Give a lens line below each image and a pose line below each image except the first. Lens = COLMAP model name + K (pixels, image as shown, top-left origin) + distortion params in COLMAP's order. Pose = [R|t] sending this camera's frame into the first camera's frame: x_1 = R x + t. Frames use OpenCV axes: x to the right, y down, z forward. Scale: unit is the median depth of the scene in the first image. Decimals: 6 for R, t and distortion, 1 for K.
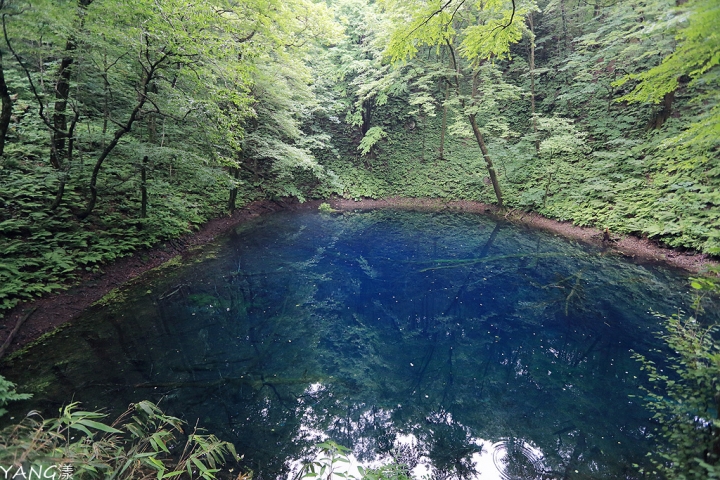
lens RADIAL K [[347.7, 0, 358.9], [0, 347.7, 234.5], [0, 0, 1]] dist [-0.002528, 0.001177]
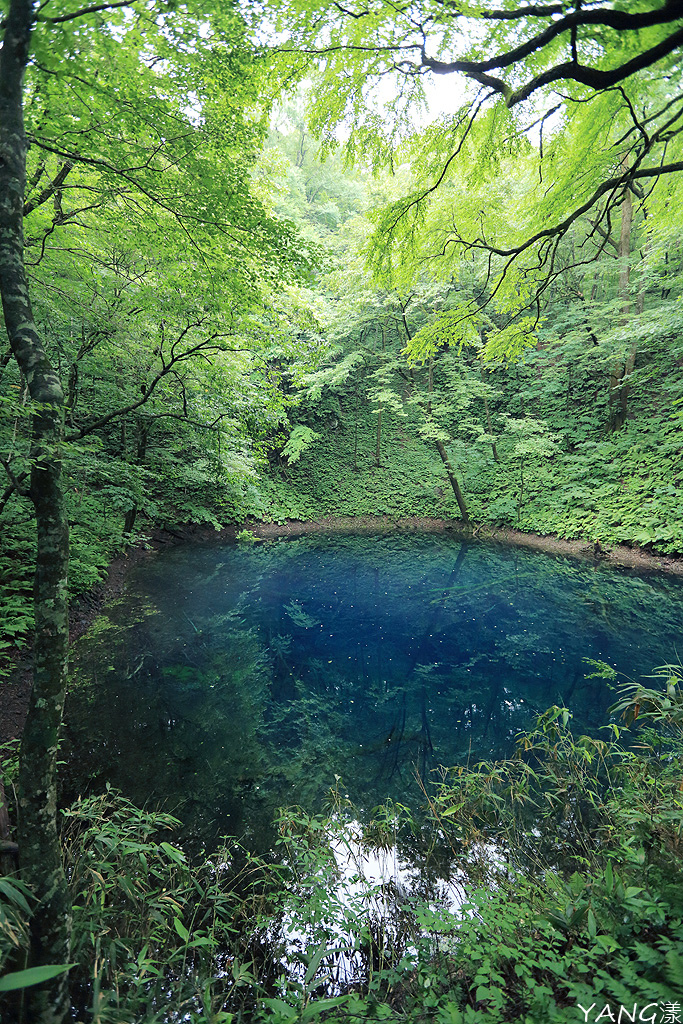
lens RADIAL K [[500.6, 0, 338.8], [0, 500.6, 519.2], [0, 0, 1]] dist [-0.005559, -0.000125]
pose [[0.961081, -0.048807, 0.271920, -0.228342], [0.077312, 0.992459, -0.095116, 0.001578], [-0.265227, 0.112437, 0.957608, -0.057077]]
